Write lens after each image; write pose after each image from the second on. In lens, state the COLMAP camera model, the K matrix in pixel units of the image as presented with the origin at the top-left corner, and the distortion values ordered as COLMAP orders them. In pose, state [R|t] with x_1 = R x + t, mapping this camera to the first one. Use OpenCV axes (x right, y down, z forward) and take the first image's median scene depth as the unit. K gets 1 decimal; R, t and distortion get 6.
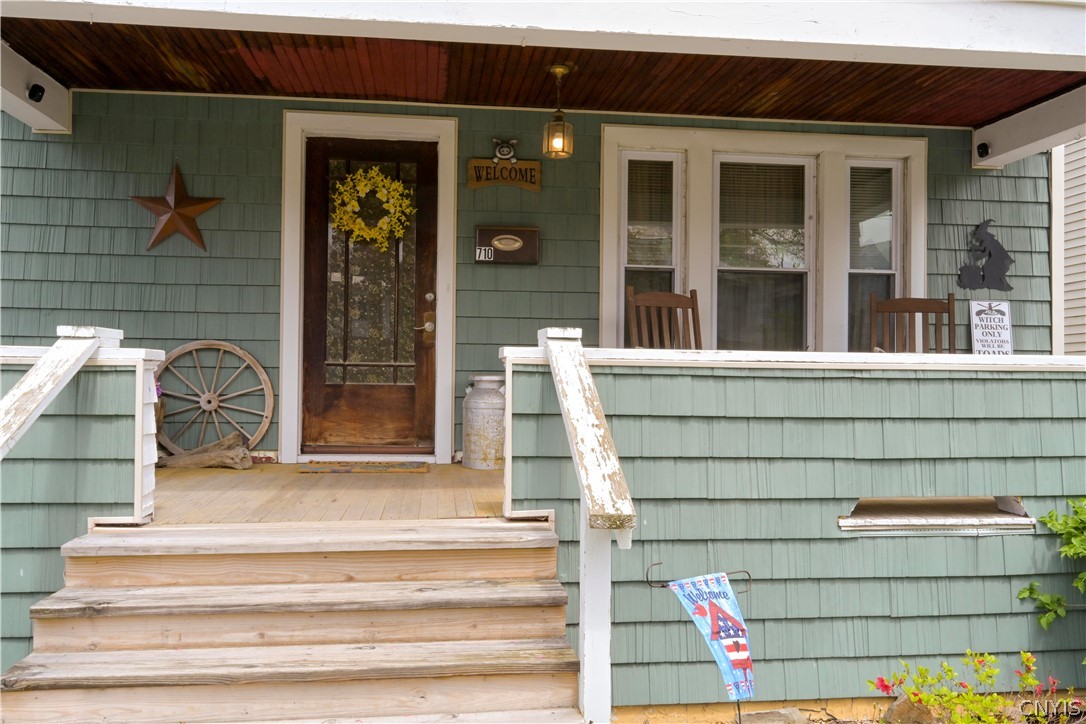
lens RADIAL K [[1104.5, 0, 583.7], [0, 1104.5, 321.2], [0, 0, 1]] dist [0.000868, -0.002137]
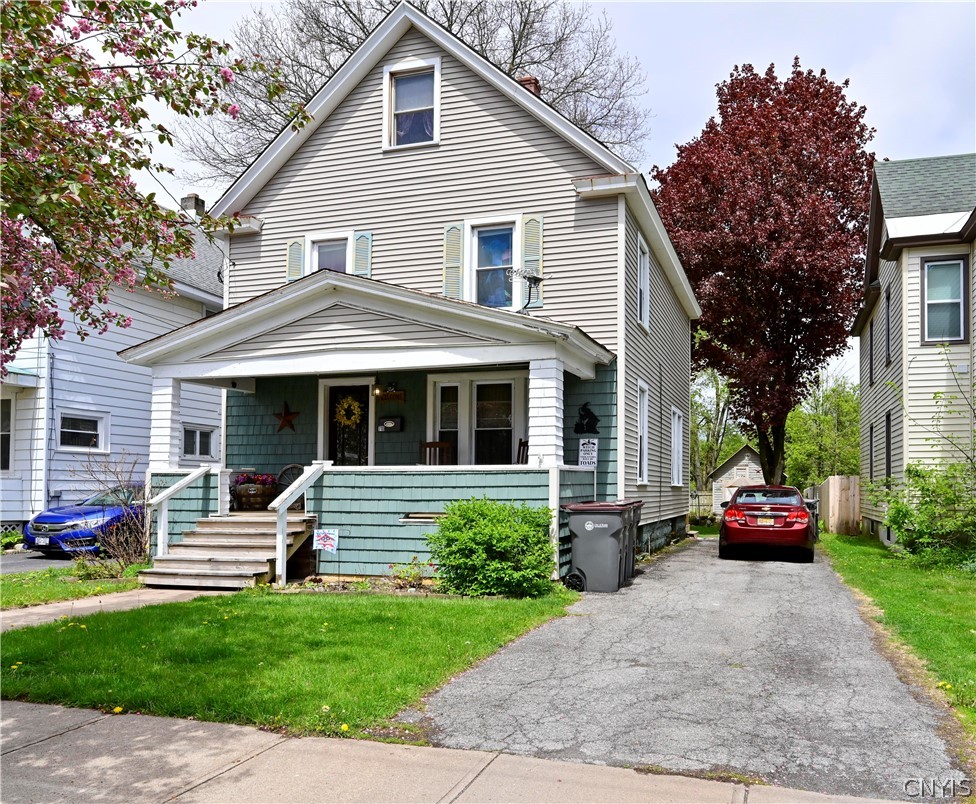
lens RADIAL K [[1054.7, 0, 488.0], [0, 1054.7, 402.0], [0, 0, 1]] dist [-0.002059, -0.002658]
pose [[0.869065, -0.048465, -0.492318, 1.396587], [0.035781, 0.998741, -0.035156, -0.028126], [0.493402, 0.012937, 0.869705, -1.071951]]
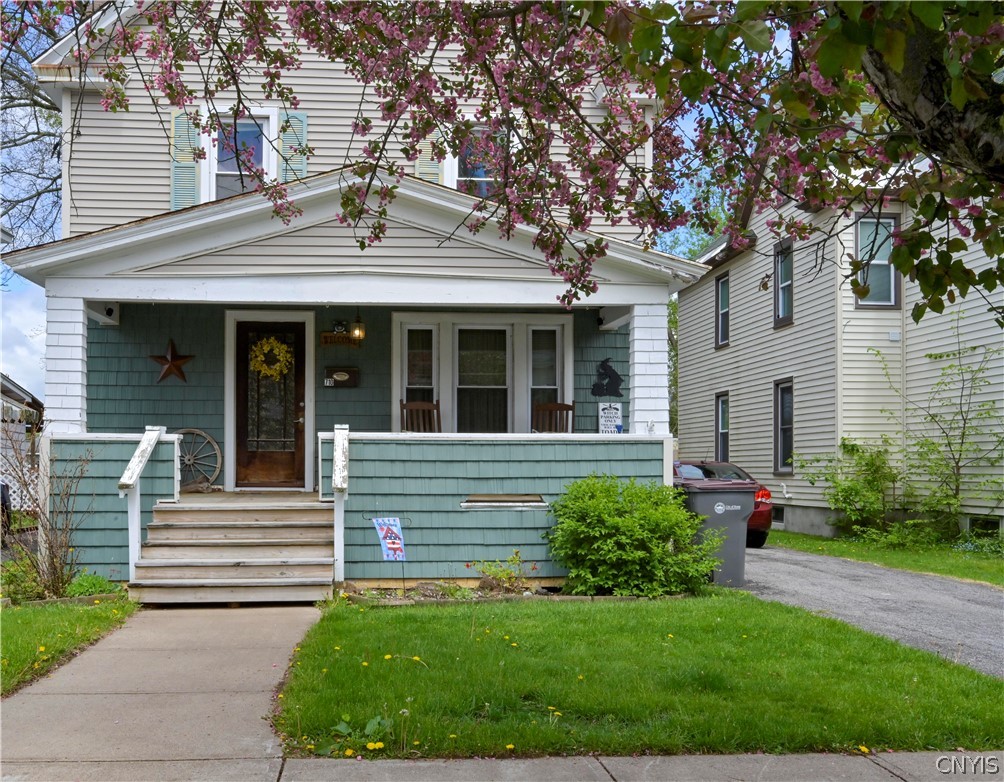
lens RADIAL K [[1345.9, 0, 502.0], [0, 1345.9, 391.0], [0, 0, 1]] dist [-0.011604, 0.035732]
pose [[0.998928, -0.009761, -0.045260, 0.326308], [0.009816, 0.999951, 0.000998, -0.046716], [0.045248, -0.001442, 0.998975, -1.365876]]
